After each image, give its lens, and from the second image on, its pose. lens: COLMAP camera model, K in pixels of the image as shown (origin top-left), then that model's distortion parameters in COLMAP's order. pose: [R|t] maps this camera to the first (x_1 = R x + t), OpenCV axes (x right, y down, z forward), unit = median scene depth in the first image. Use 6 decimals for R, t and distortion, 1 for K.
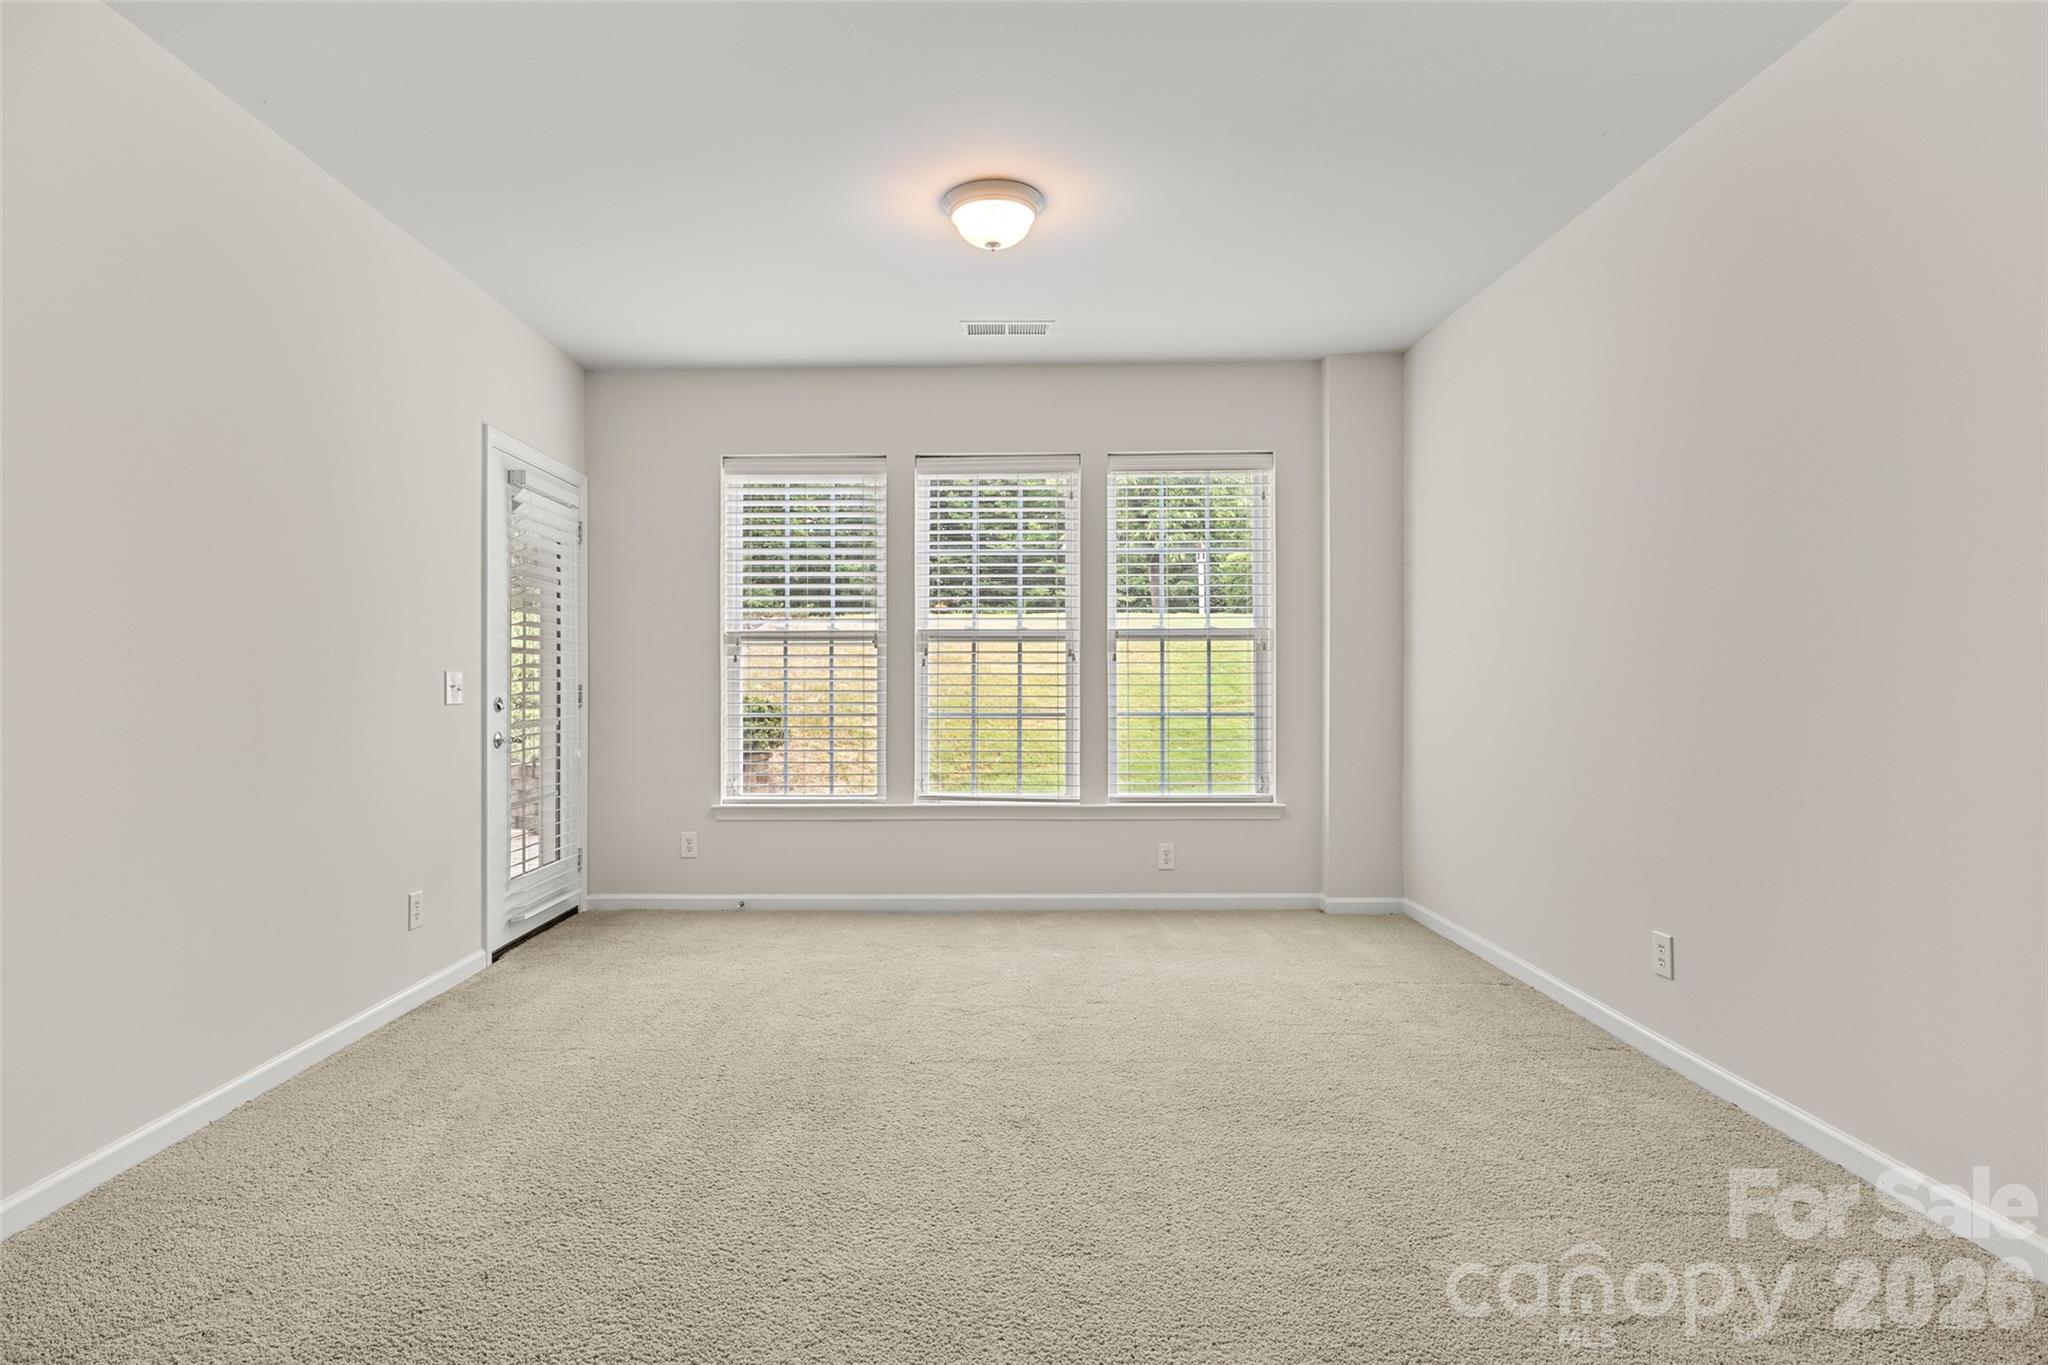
lens RADIAL K [[1018.2, 0, 1014.5], [0, 1018.2, 672.5], [0, 0, 1]] dist [-0.004443, 0.000548]
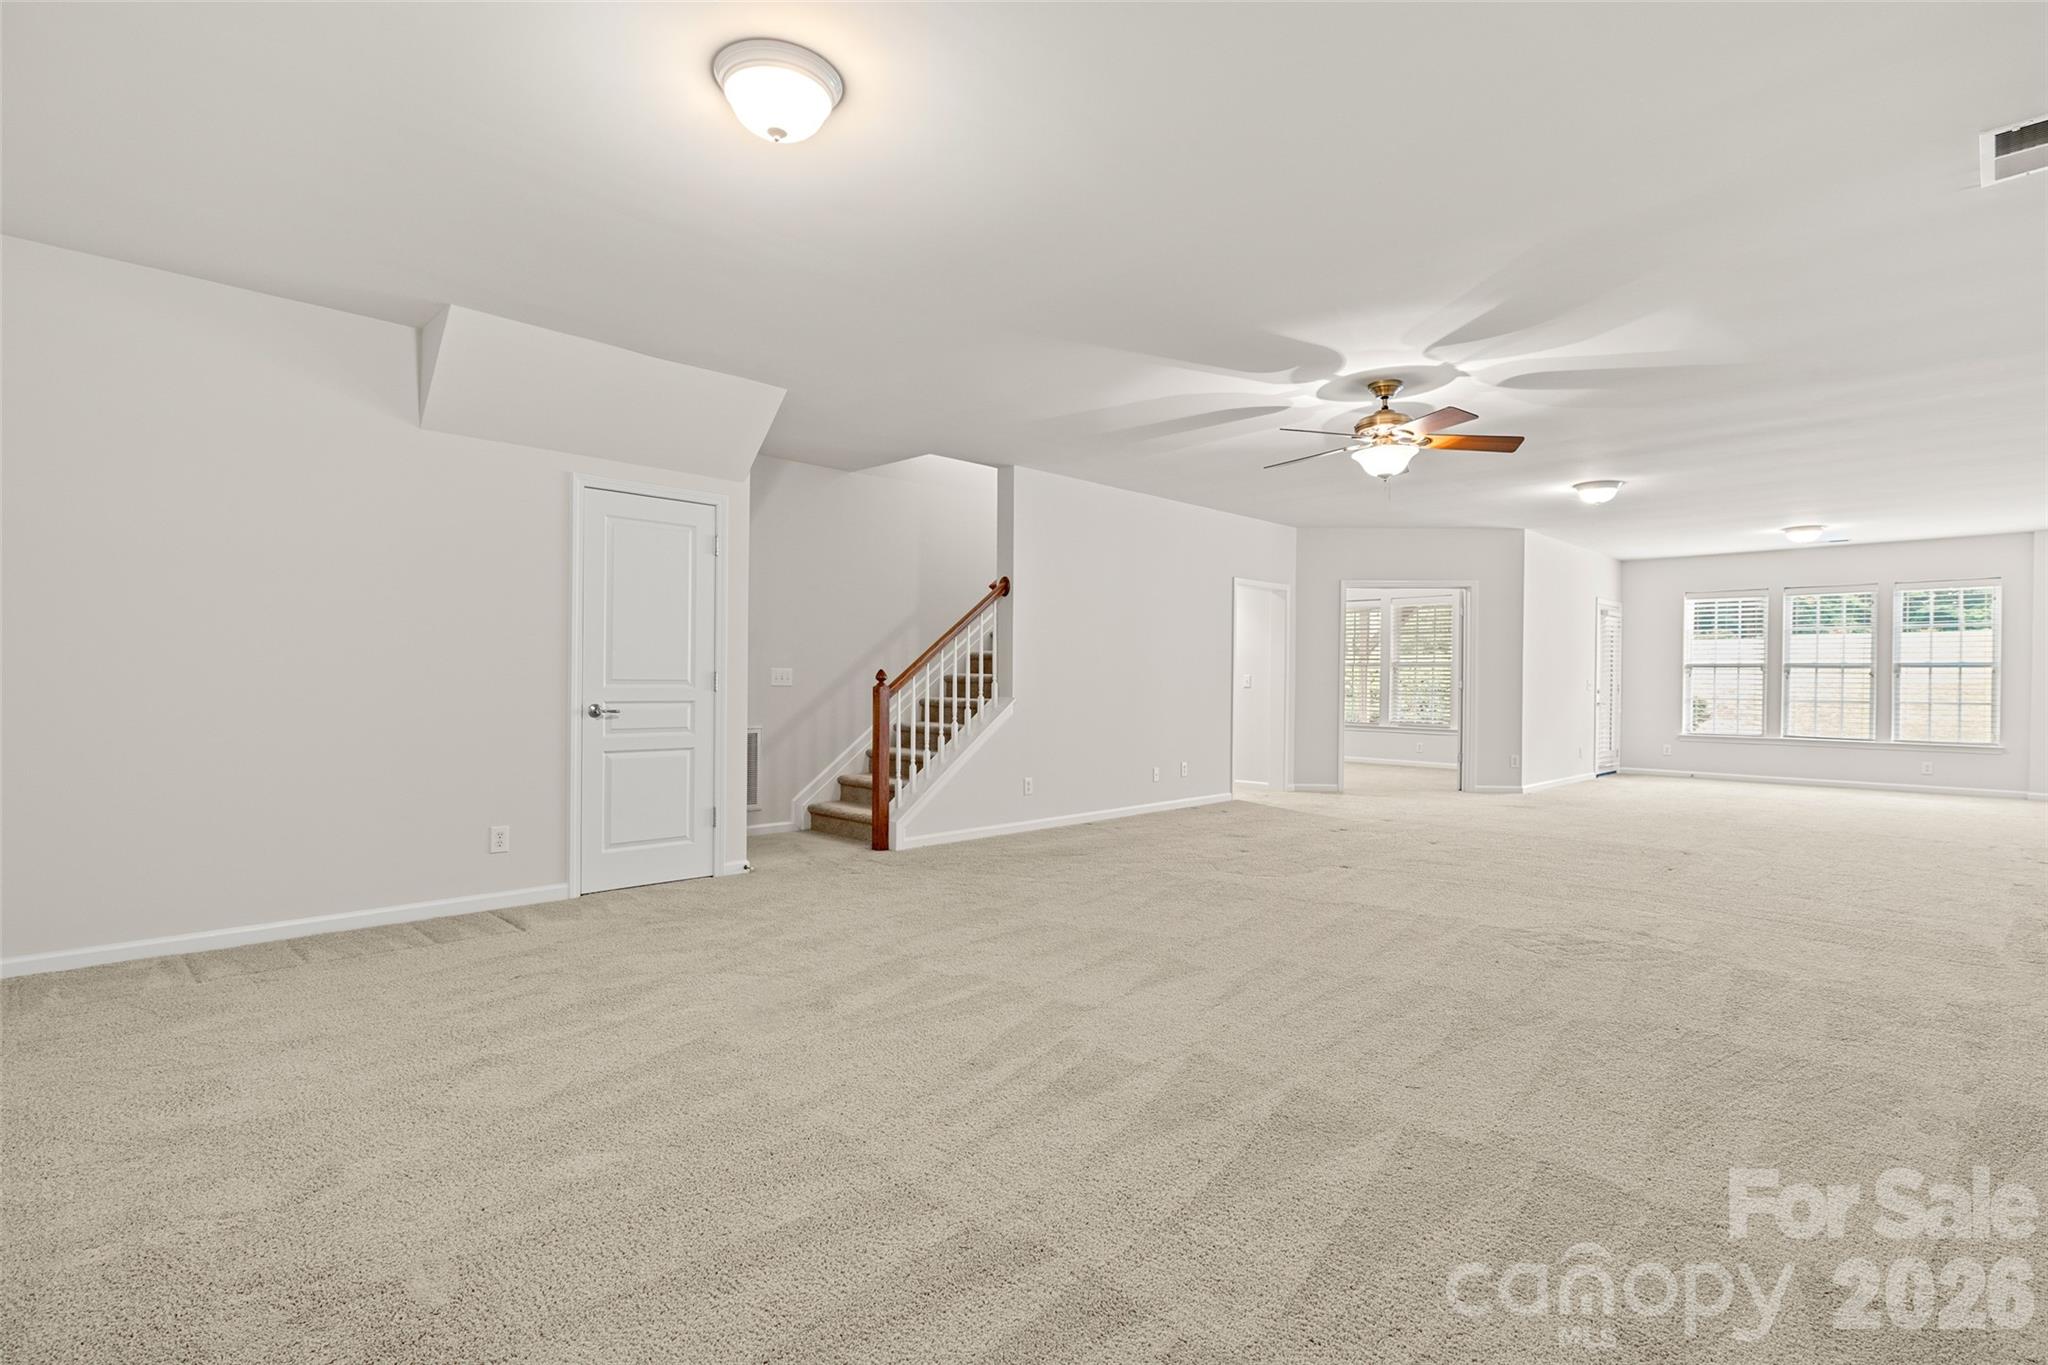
lens RADIAL K [[970.3, 0, 1025.0], [0, 970.3, 683.1], [0, 0, 1]] dist [0.002308, 0.000360]
pose [[0.718512, 0.013176, -0.695390, 0.204997], [-0.002832, 0.999868, 0.016019, -0.027829], [0.695509, -0.009540, 0.718454, -1.827587]]
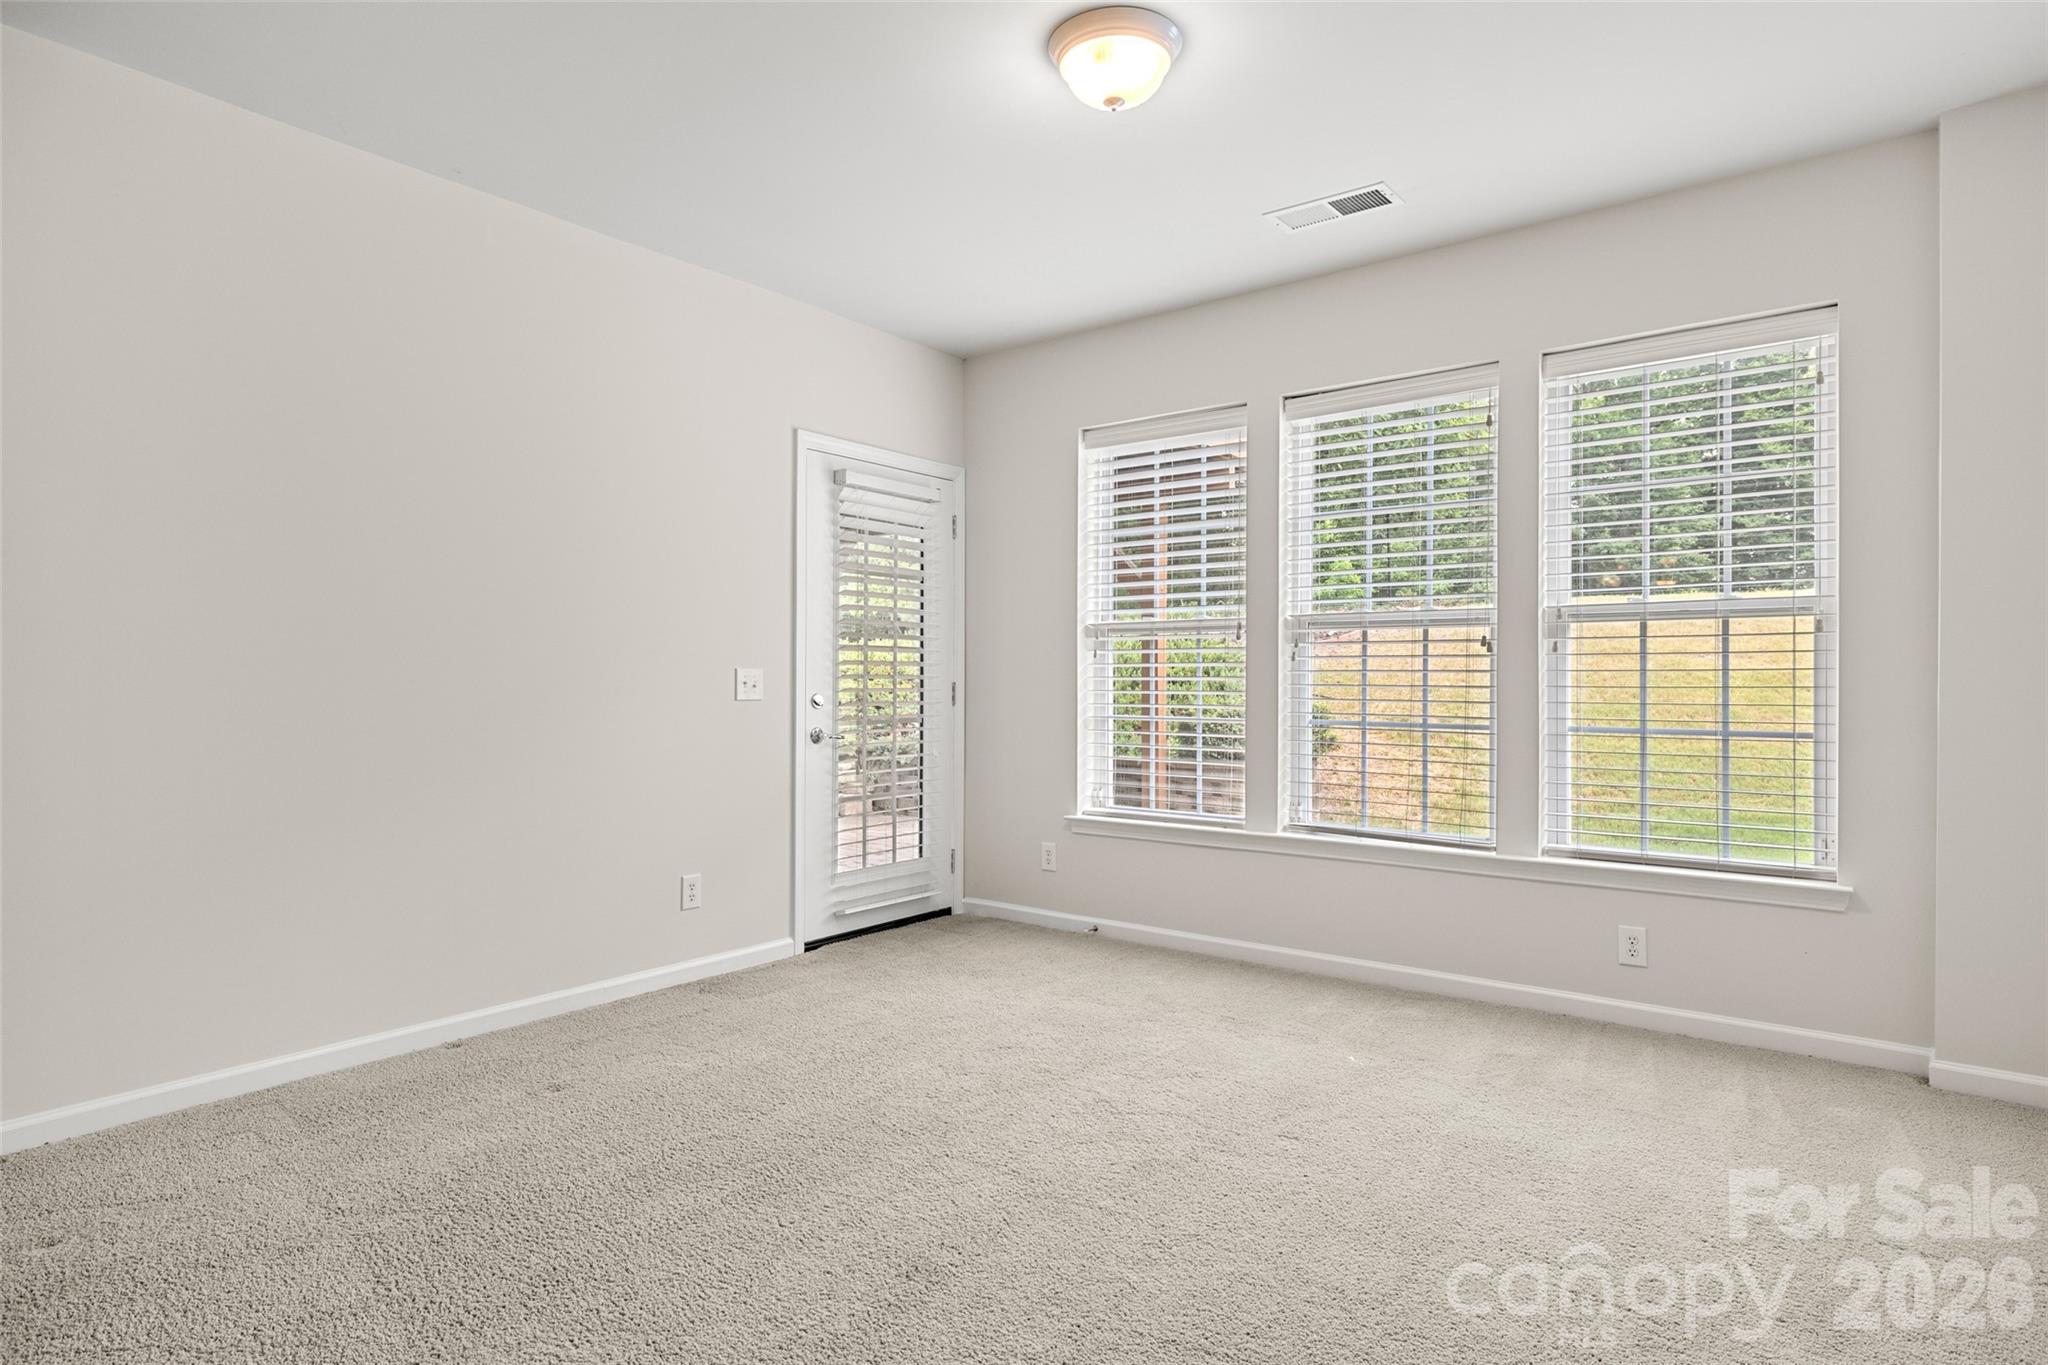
lens RADIAL K [[1104.1, 0, 1011.3], [0, 1104.1, 678.1], [0, 0, 1]] dist [-0.000634, -0.001438]
pose [[0.801971, 0.003735, -0.597352, 0.251735], [0.001765, 0.999961, 0.008621, -0.000620], [0.597361, -0.007968, 0.801933, 0.182061]]
